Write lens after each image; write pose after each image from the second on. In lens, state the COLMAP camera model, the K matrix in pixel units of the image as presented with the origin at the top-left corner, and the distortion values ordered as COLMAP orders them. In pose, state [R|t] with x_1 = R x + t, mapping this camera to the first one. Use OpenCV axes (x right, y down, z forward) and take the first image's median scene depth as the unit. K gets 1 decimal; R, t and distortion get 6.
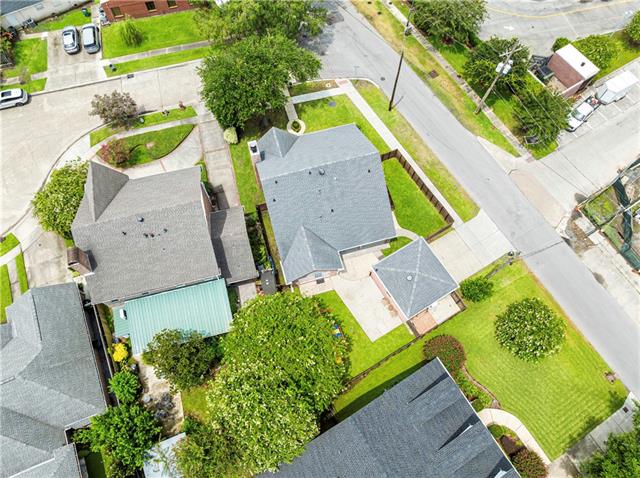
lens RADIAL K [[470.4, 0, 322.5], [0, 470.4, 240.3], [0, 0, 1]] dist [-0.039191, 0.013070]
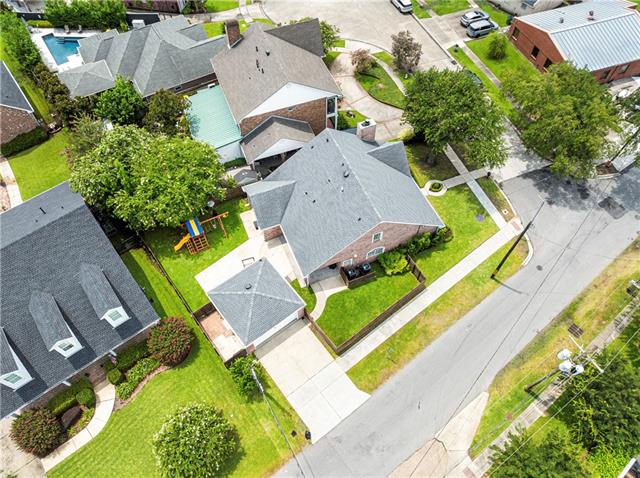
lens RADIAL K [[470.4, 0, 310.4], [0, 470.4, 228.3], [0, 0, 1]] dist [-0.039191, 0.013070]
pose [[0.105338, 0.818369, -0.564957, 0.493242], [-0.910912, 0.307312, 0.275314, -0.247271], [0.398927, 0.485625, 0.777834, 0.241139]]
